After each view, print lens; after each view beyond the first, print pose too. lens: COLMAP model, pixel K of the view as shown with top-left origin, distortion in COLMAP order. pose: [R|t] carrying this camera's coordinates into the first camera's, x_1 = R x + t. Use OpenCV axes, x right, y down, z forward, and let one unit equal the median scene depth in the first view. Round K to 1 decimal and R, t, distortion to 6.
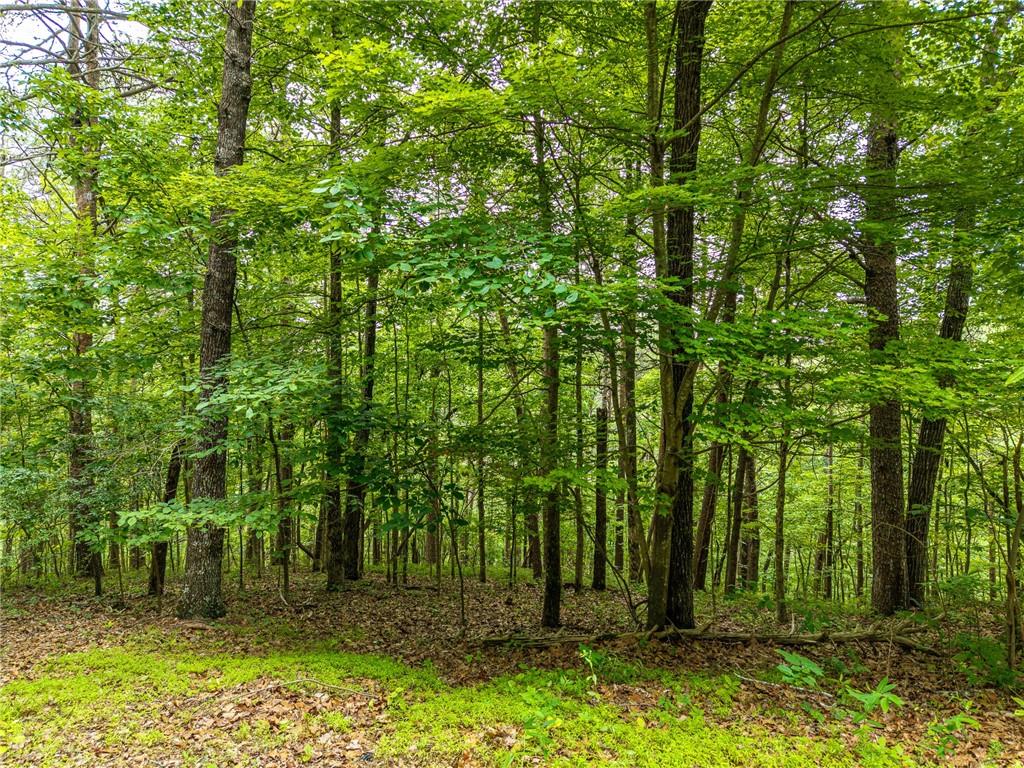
lens RADIAL K [[698.8, 0, 511.5], [0, 698.8, 386.3], [0, 0, 1]] dist [0.008790, -0.005705]
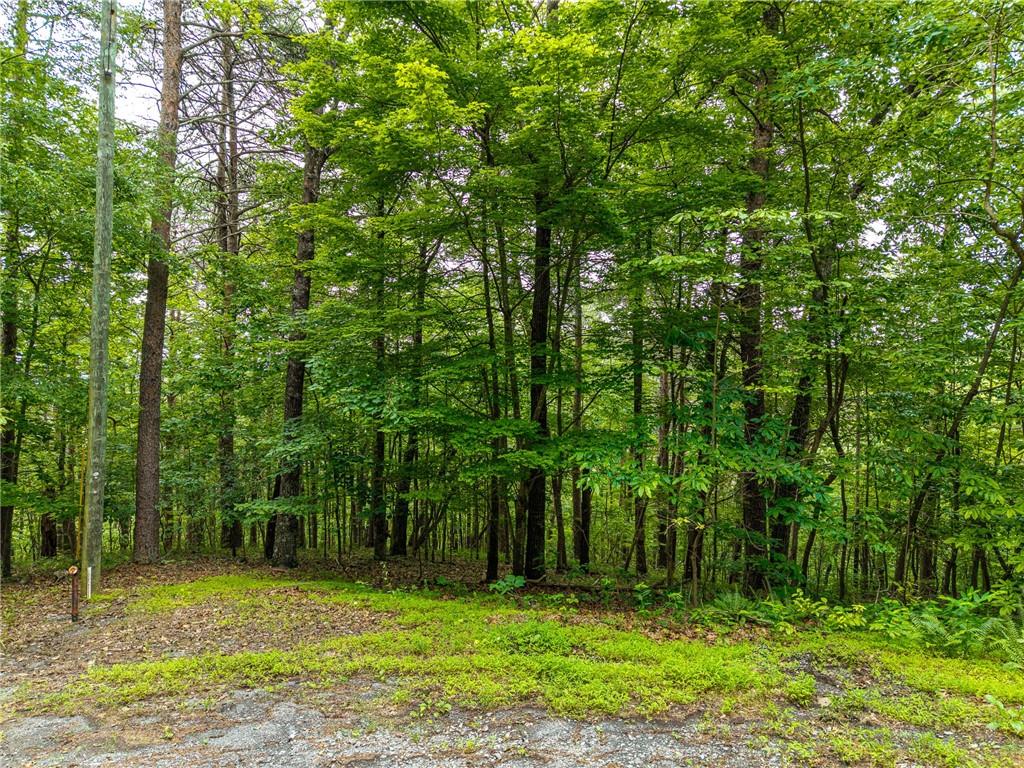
lens RADIAL K [[698.8, 0, 514.4], [0, 698.8, 381.8], [0, 0, 1]] dist [0.008790, -0.005705]
pose [[0.984706, -0.001810, -0.174215, 0.402144], [0.001612, 0.999998, -0.001275, -0.115554], [0.174217, 0.000974, 0.984707, -0.573070]]
